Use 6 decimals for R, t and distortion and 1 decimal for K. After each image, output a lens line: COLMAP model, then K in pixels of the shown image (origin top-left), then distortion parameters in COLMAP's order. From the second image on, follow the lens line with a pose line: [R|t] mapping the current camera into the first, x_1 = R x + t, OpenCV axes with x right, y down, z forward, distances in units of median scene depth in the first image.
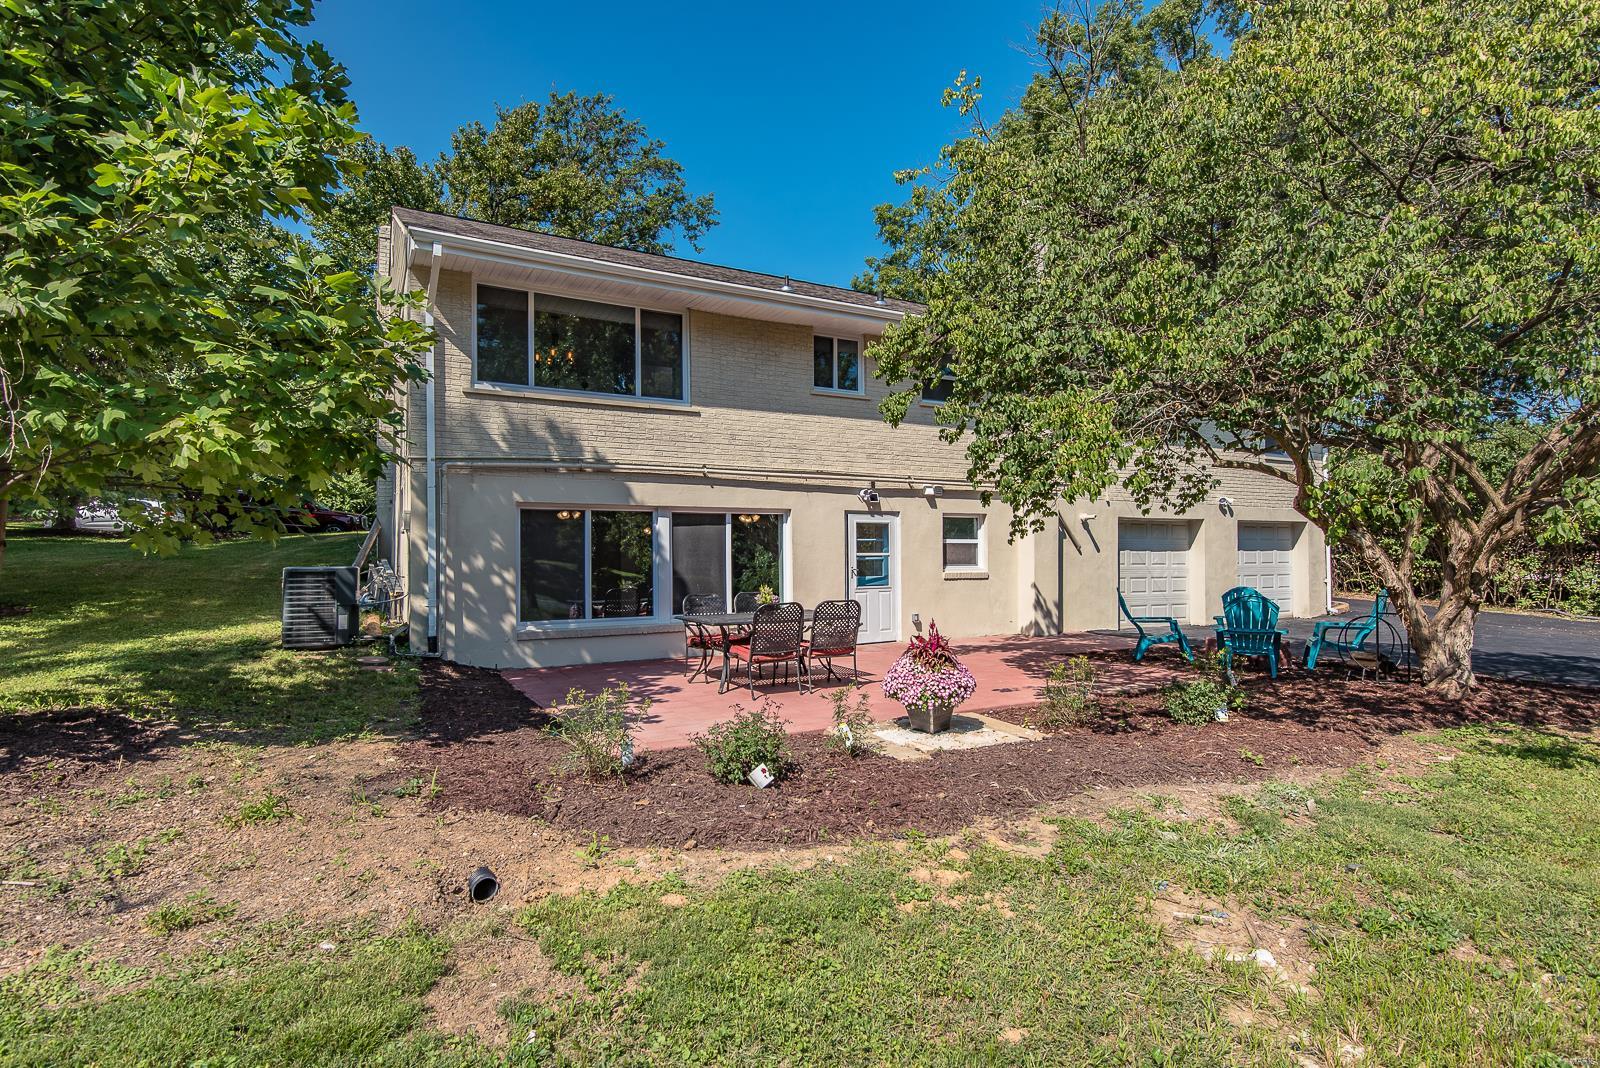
lens RADIAL K [[807.8, 0, 798.0], [0, 807.8, 533.7], [0, 0, 1]] dist [0.017161, -0.000217]
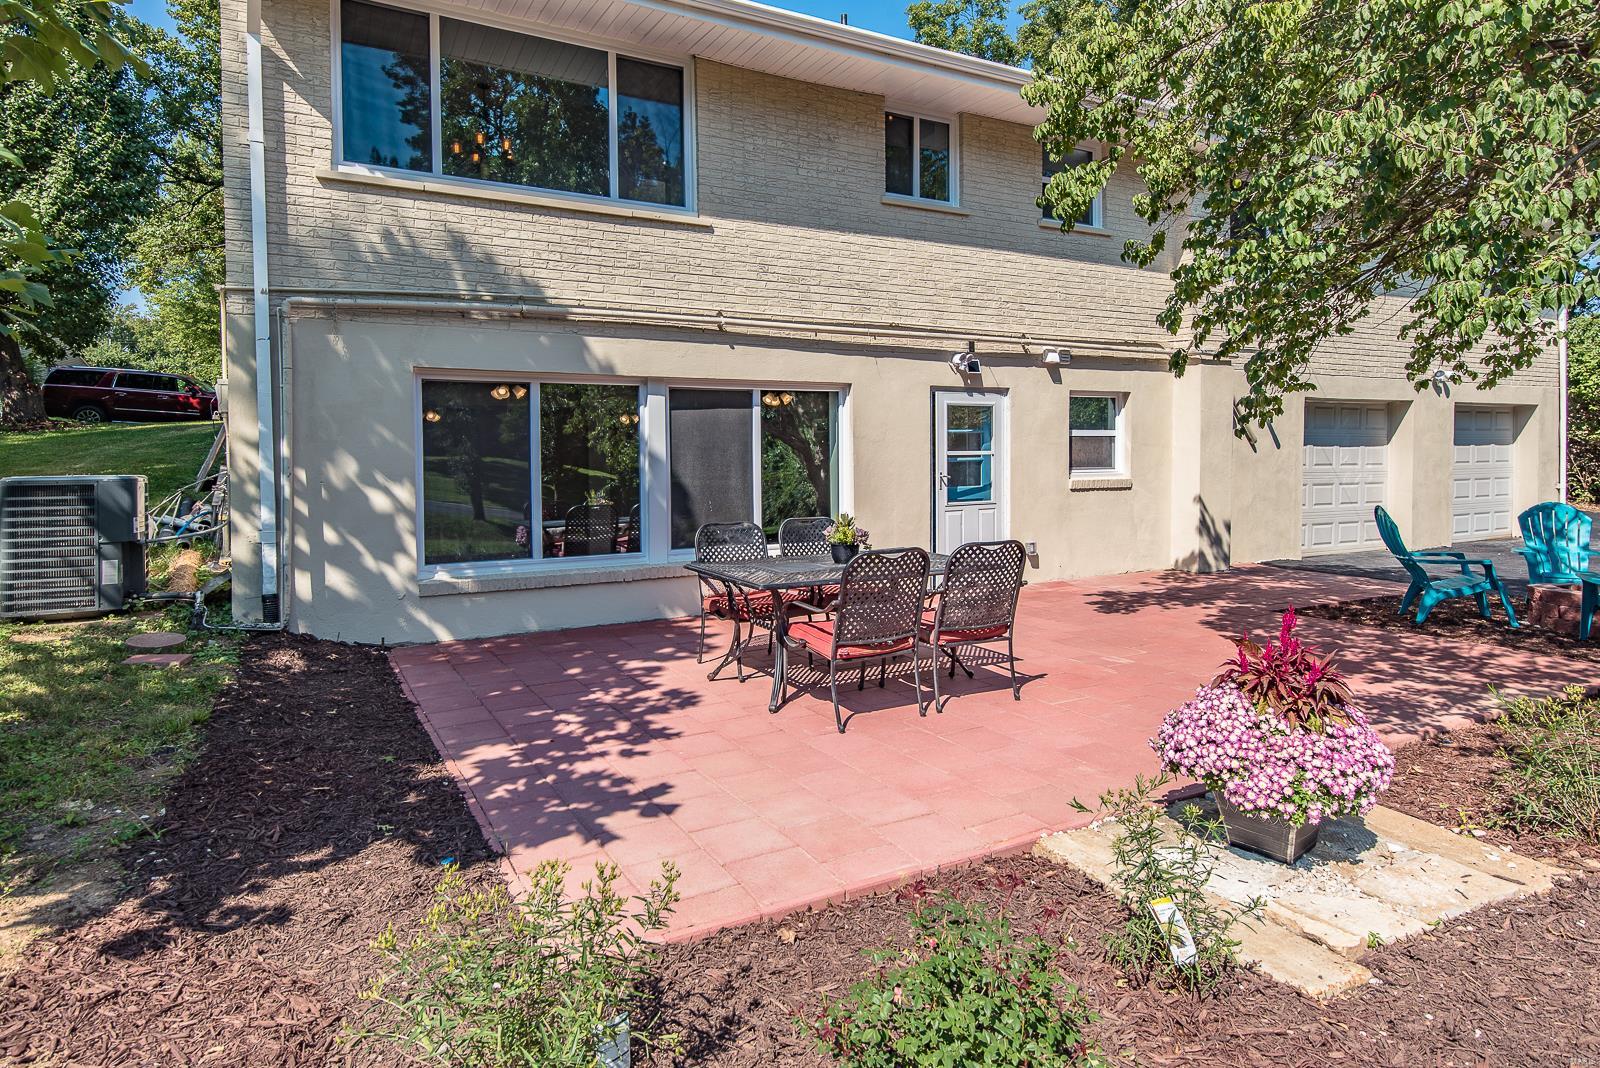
lens RADIAL K [[895.9, 0, 772.0], [0, 895.9, 461.3], [0, 0, 1]] dist [0.023445, -0.001329]
pose [[0.999916, 0.000038, -0.012975, -0.065565], [0.000480, 0.999203, 0.039906, 0.003468], [0.012966, -0.039909, 0.999119, 0.295785]]
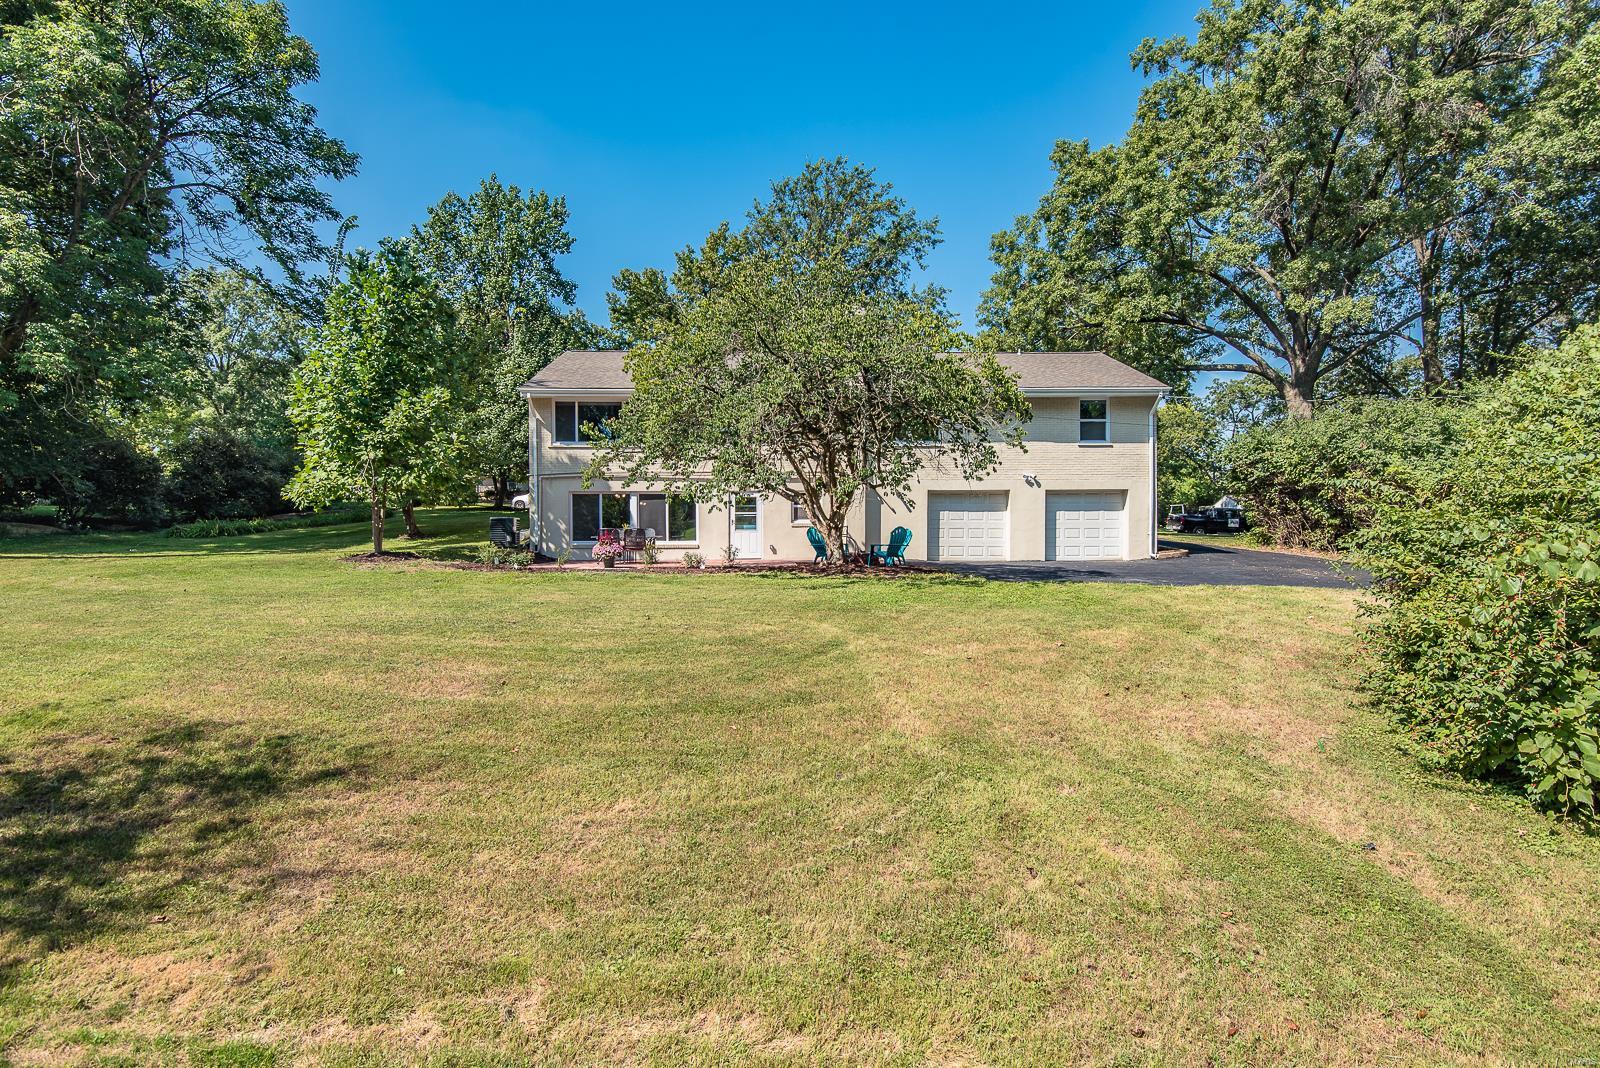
lens RADIAL K [[807.8, 0, 807.0], [0, 807.8, 538.1], [0, 0, 1]] dist [0.017161, -0.000217]
pose [[0.894769, 0.006039, -0.446488, 1.204535], [0.011245, 0.999287, 0.036052, 0.018902], [0.446387, -0.037279, 0.894063, -0.746564]]
